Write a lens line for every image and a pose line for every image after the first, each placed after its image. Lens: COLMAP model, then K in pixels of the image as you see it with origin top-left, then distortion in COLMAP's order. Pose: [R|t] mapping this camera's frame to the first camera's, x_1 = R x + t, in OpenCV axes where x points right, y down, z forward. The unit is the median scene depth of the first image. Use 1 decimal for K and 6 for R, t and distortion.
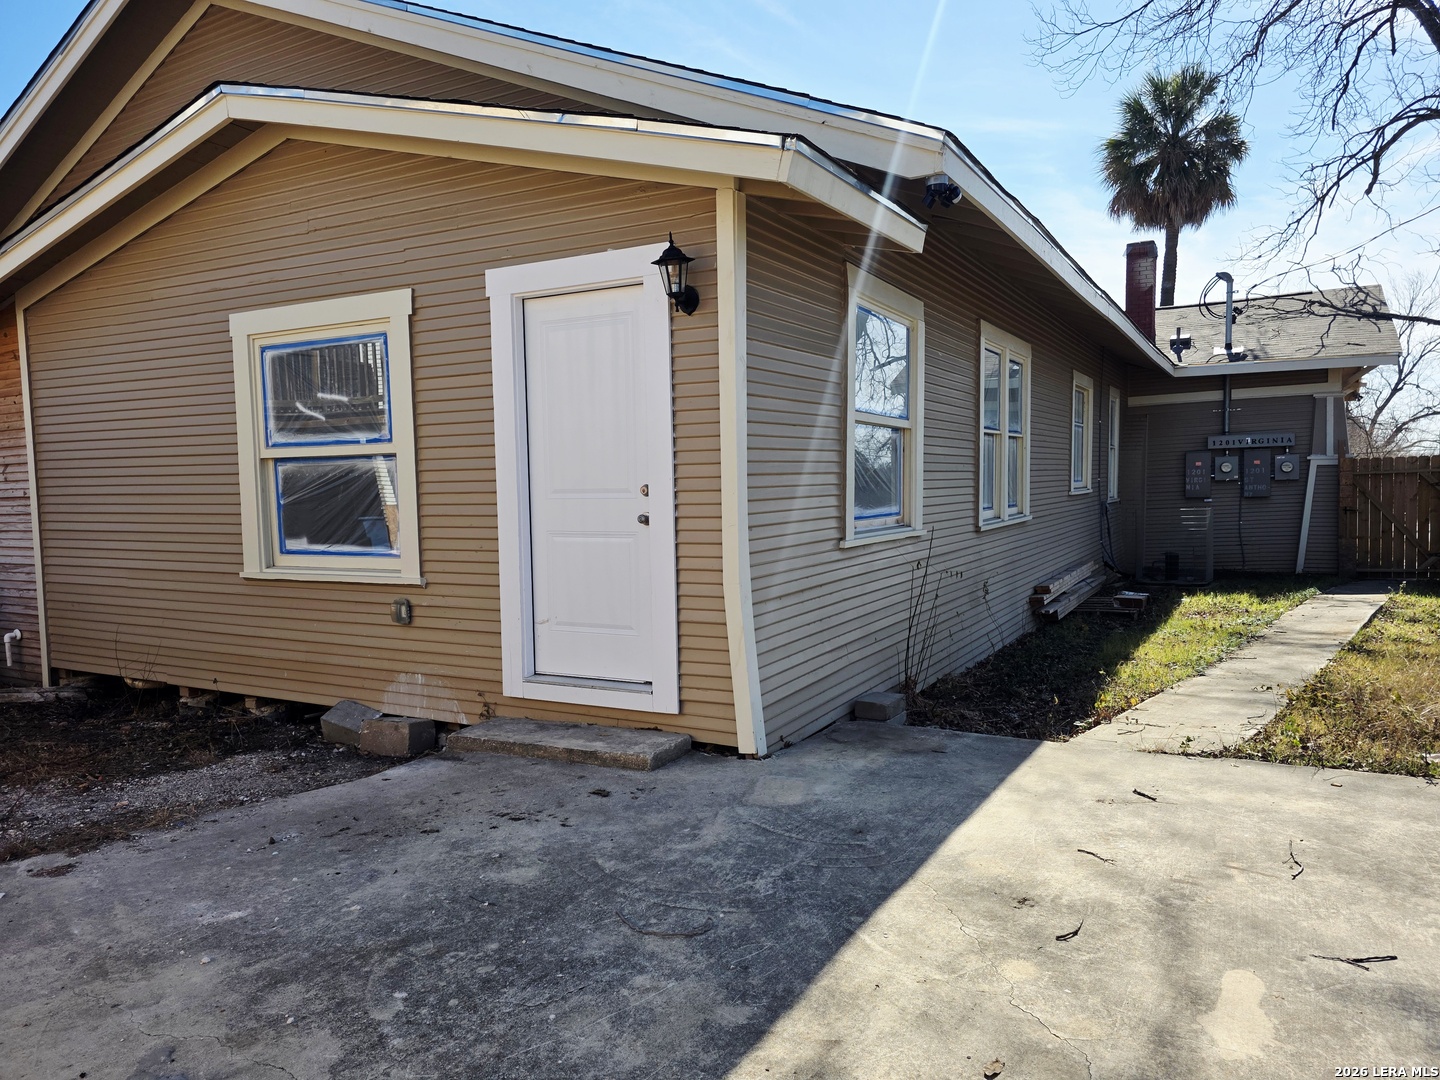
lens RADIAL K [[980.8, 0, 702.3], [0, 980.8, 547.6], [0, 0, 1]] dist [0.078632, -0.088949]
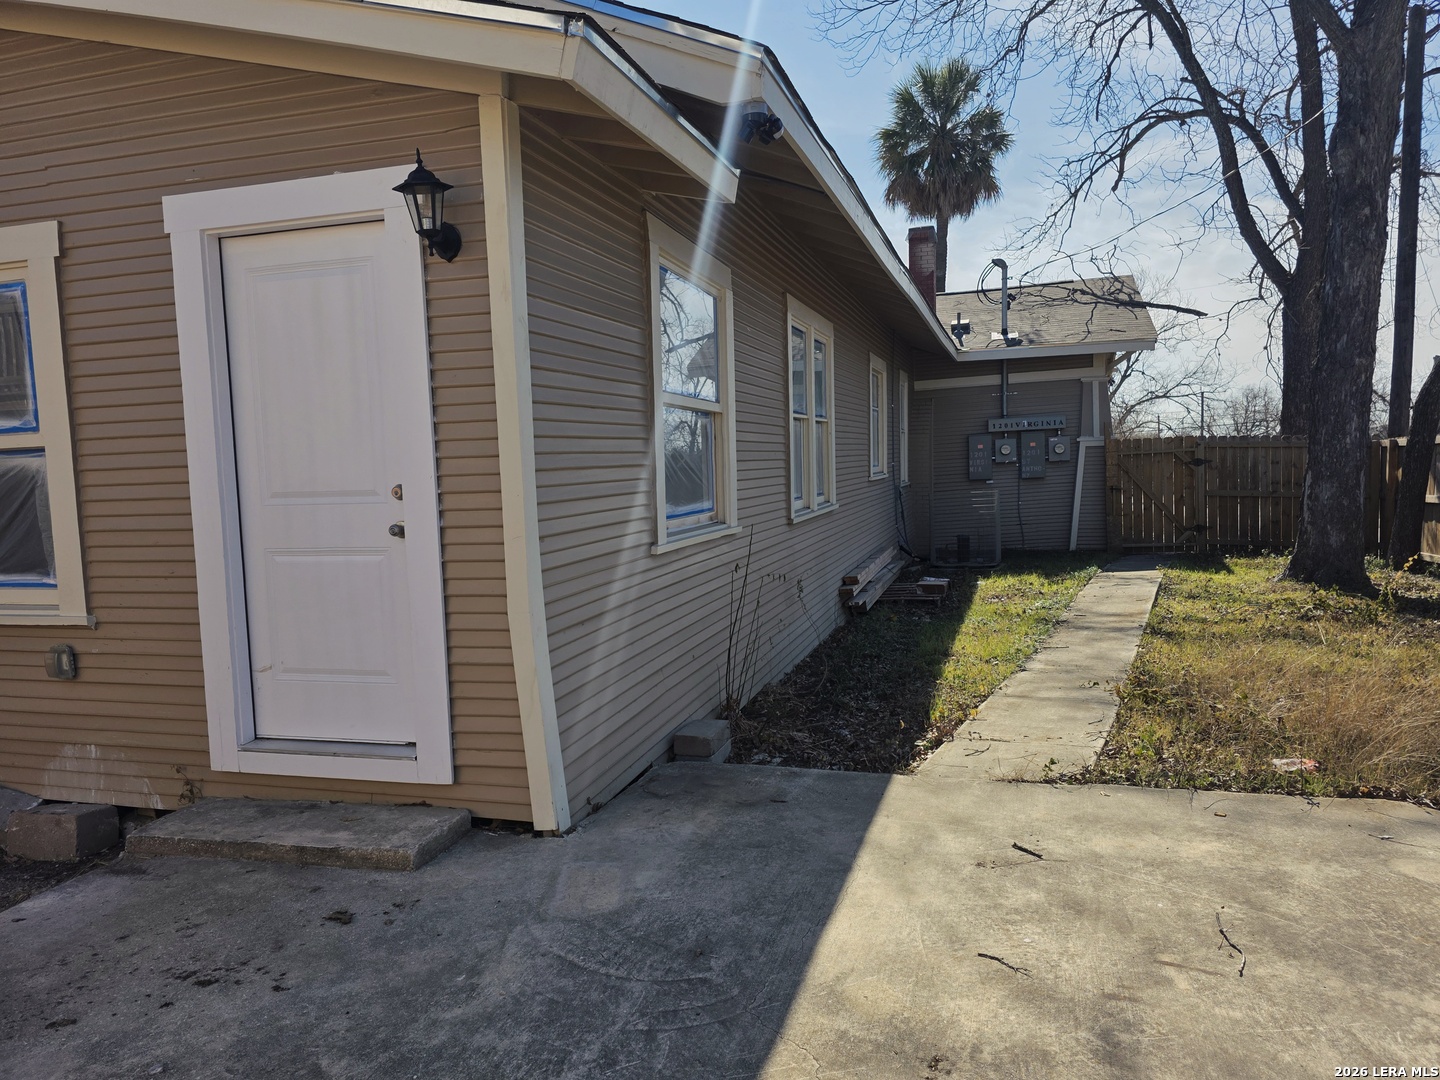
lens RADIAL K [[980.8, 0, 702.3], [0, 980.8, 547.6], [0, 0, 1]] dist [0.078632, -0.088949]
pose [[0.977769, -0.032617, 0.207132, 0.010734], [0.029486, 0.999400, 0.018184, -0.020686], [-0.207601, -0.011672, 0.978144, 0.181977]]
